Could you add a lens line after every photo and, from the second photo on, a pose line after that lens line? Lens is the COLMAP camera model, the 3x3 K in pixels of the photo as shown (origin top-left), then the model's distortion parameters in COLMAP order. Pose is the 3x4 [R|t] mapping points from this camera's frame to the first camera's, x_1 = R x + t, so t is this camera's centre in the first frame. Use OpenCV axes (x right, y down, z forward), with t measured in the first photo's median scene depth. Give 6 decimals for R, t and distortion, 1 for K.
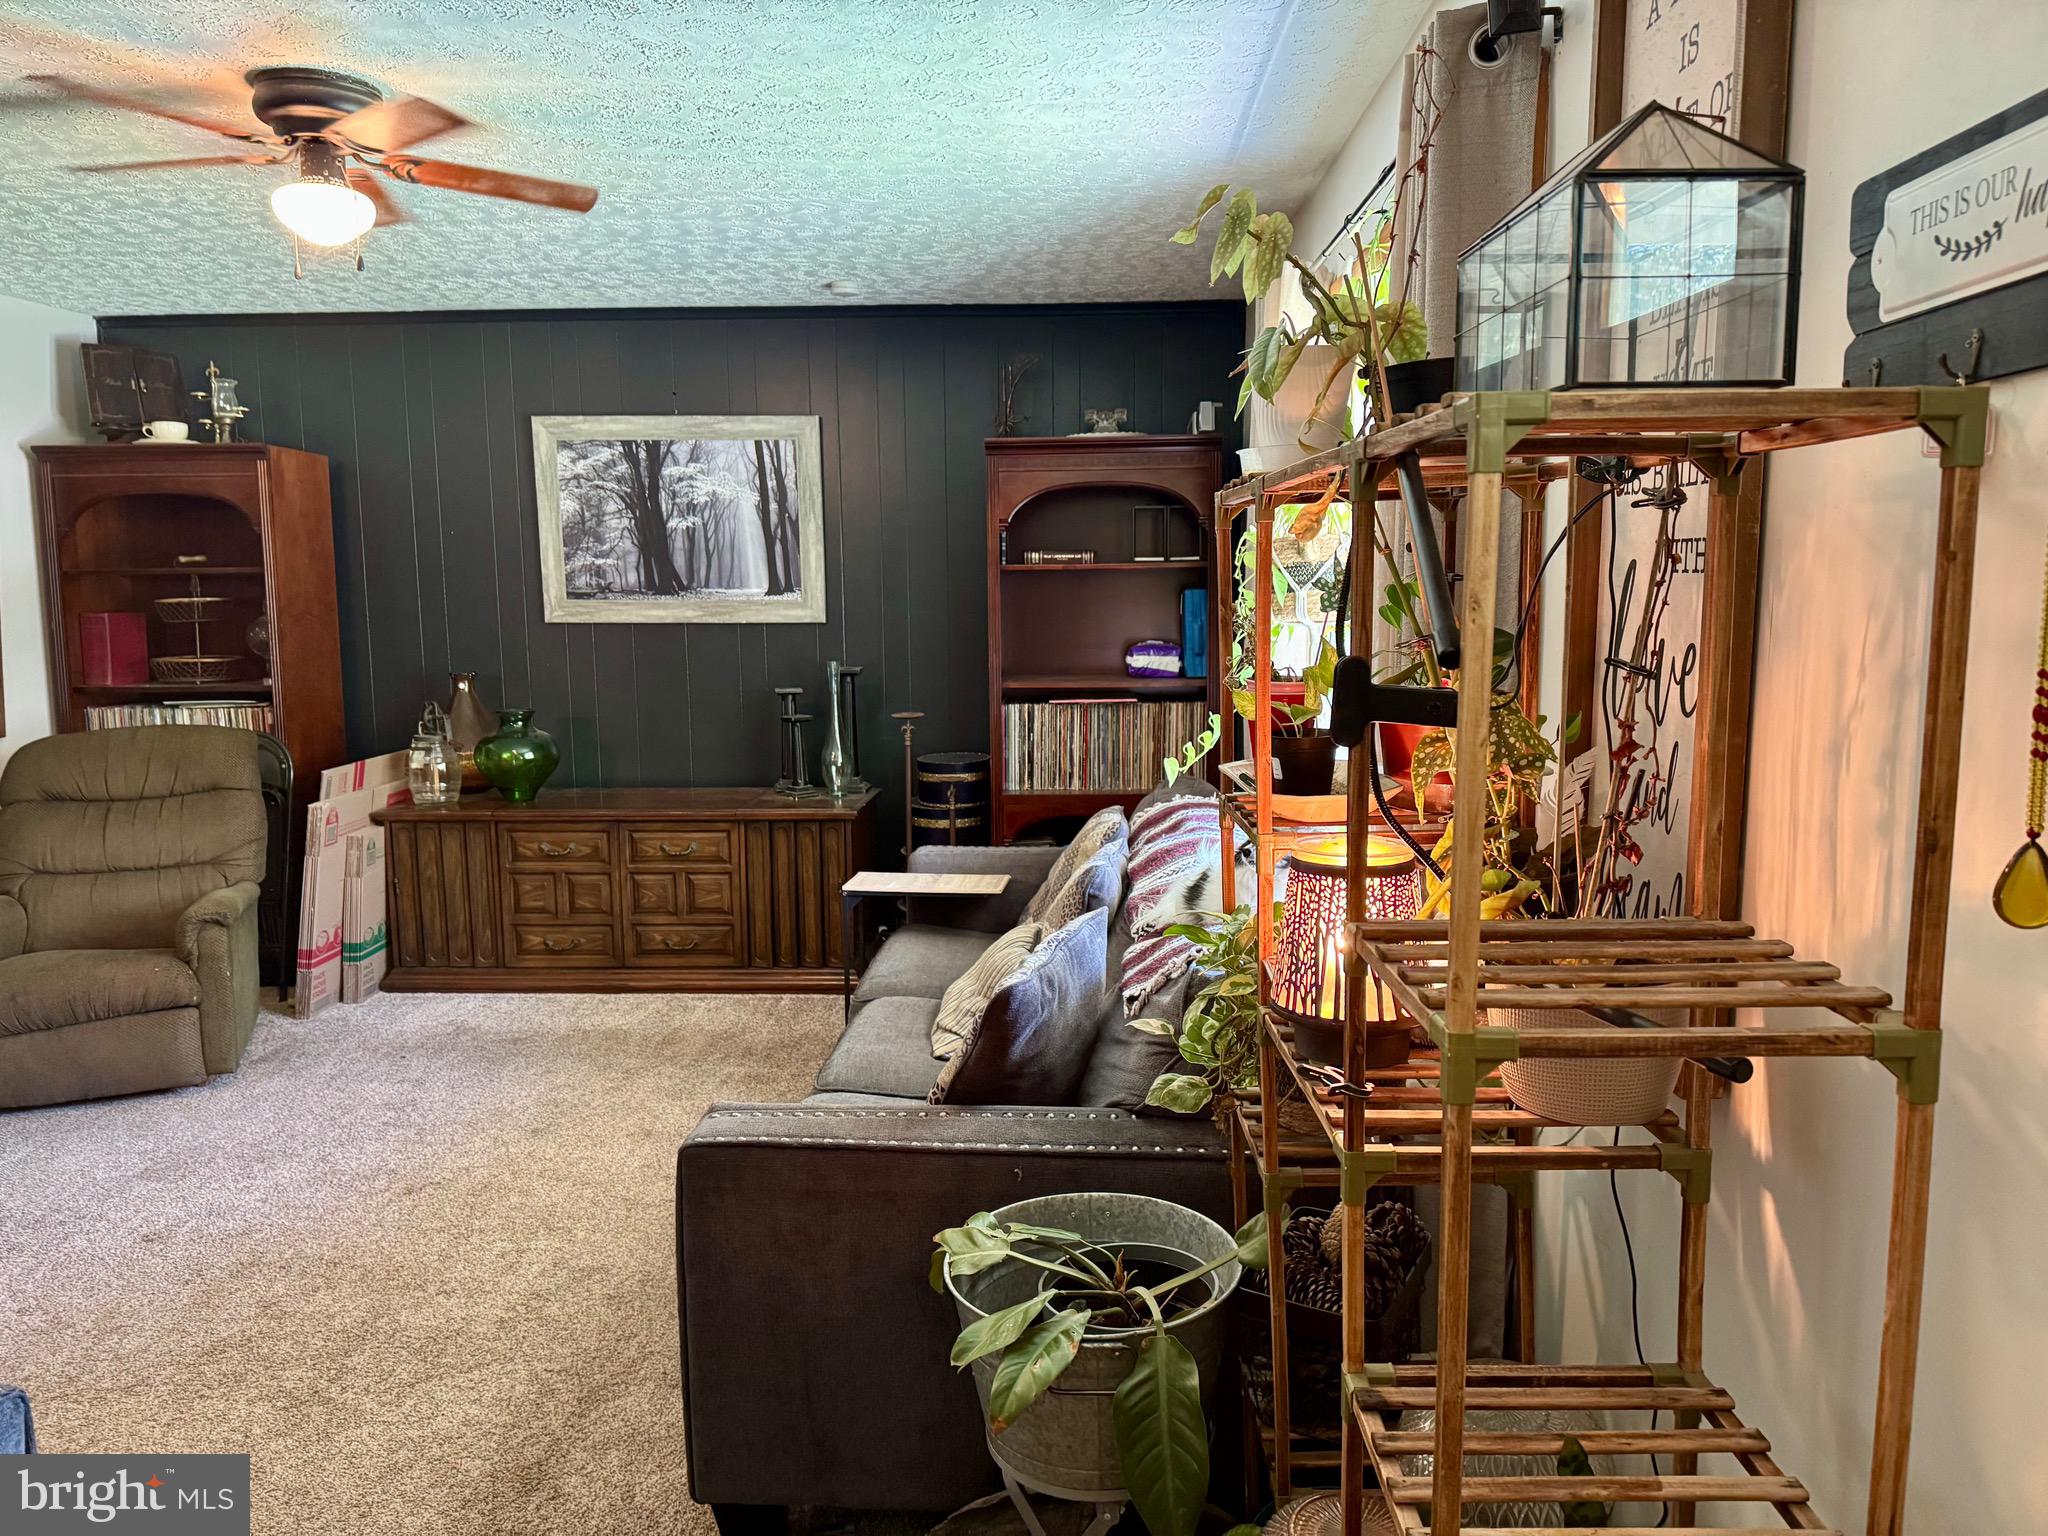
lens RADIAL K [[1461.9, 0, 1025.9], [0, 1461.9, 759.4], [0, 0, 1]] dist [0.143643, -0.173390]
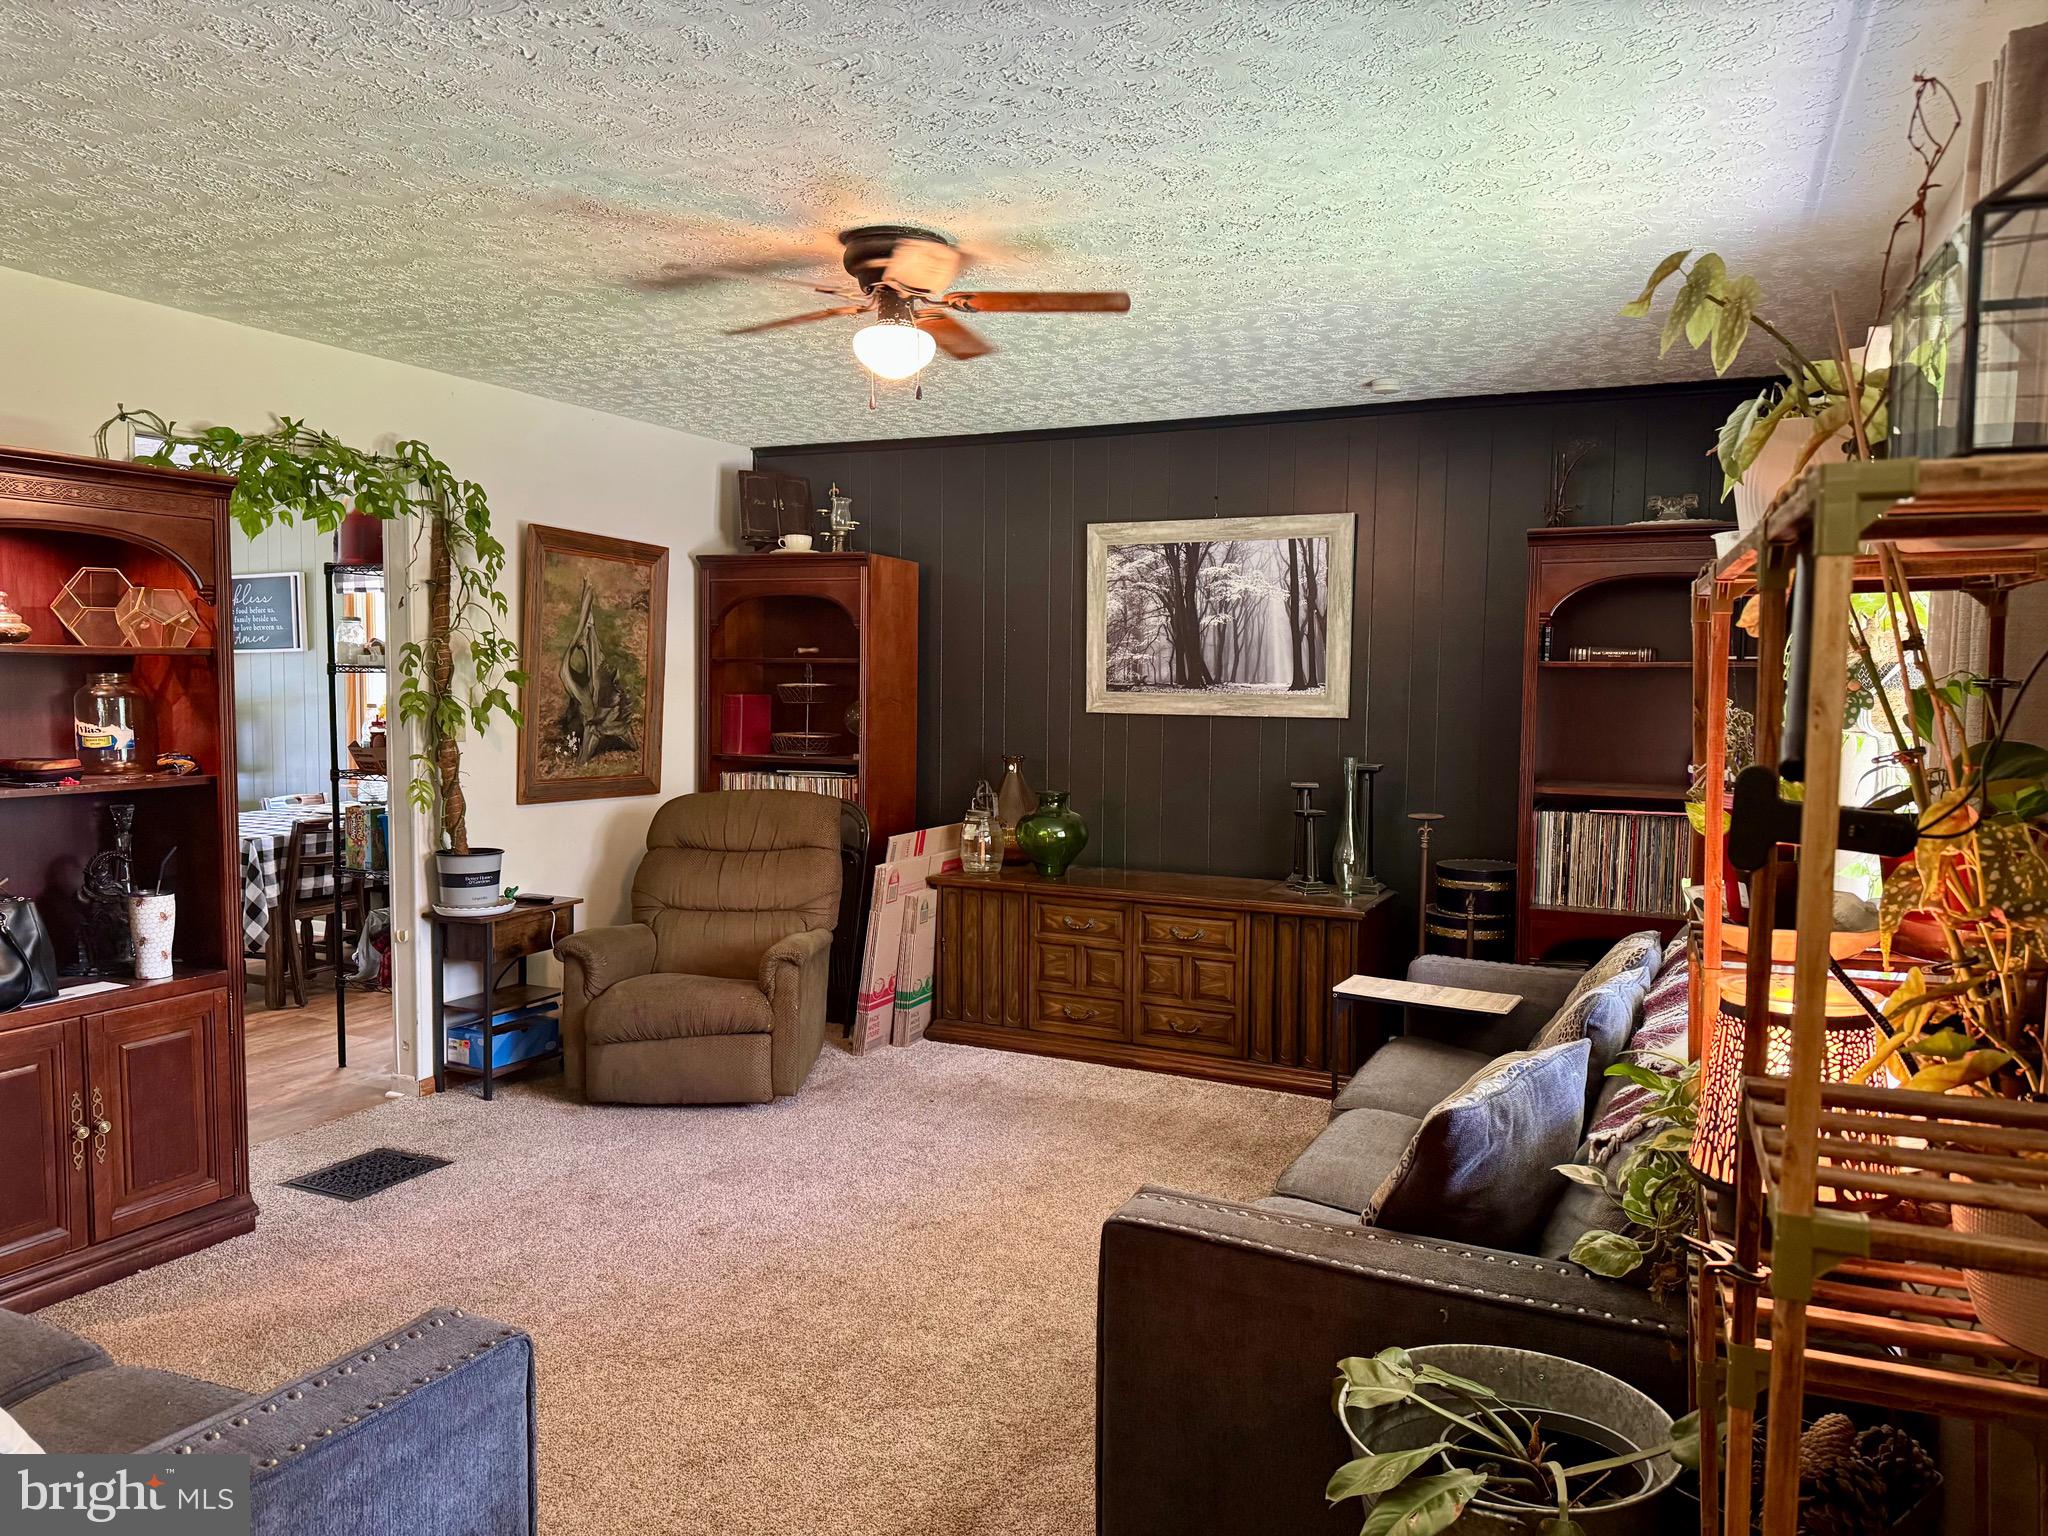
lens RADIAL K [[1452.3, 0, 1035.6], [0, 1452.3, 769.7], [0, 0, 1]] dist [0.207234, -0.381428]
pose [[0.929520, 0.045337, -0.365974, 0.036675], [-0.066488, 0.996754, -0.045393, -0.000048], [0.362728, 0.066527, 0.929517, 0.007916]]
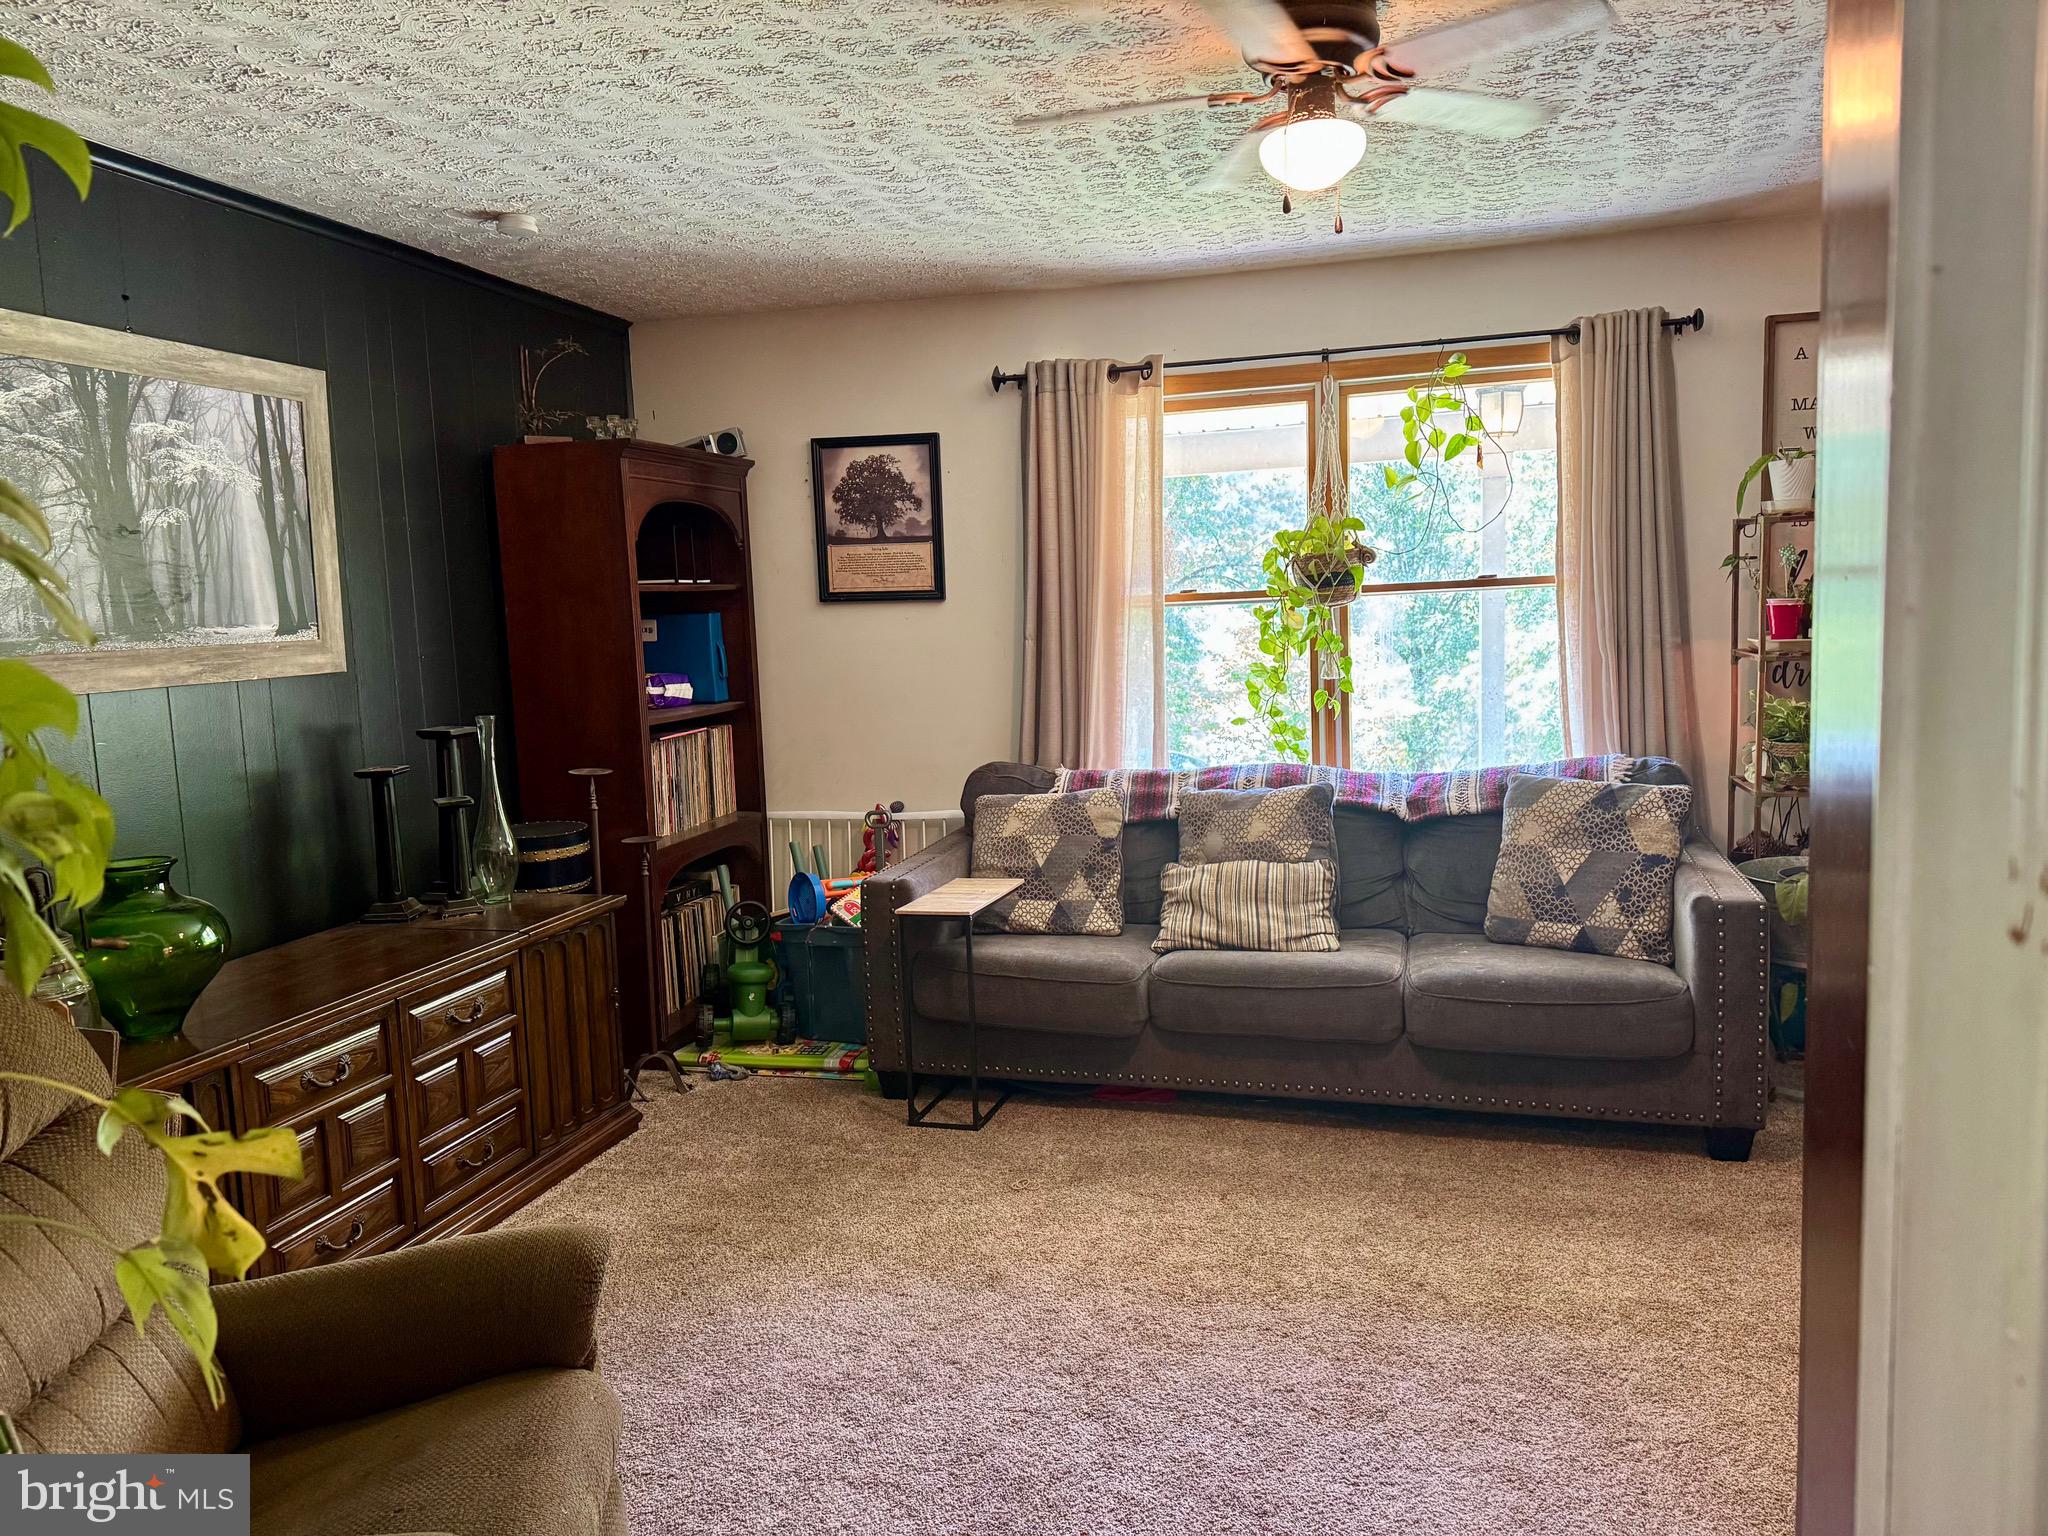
lens RADIAL K [[1434.8, 0, 1023.3], [0, 1434.8, 762.8], [0, 0, 1]] dist [0.107468, -0.122180]
pose [[0.219375, -0.112105, 0.969178, -0.864558], [0.163602, 0.983538, 0.076734, -0.062417], [-0.961826, 0.141726, 0.234105, 0.645187]]
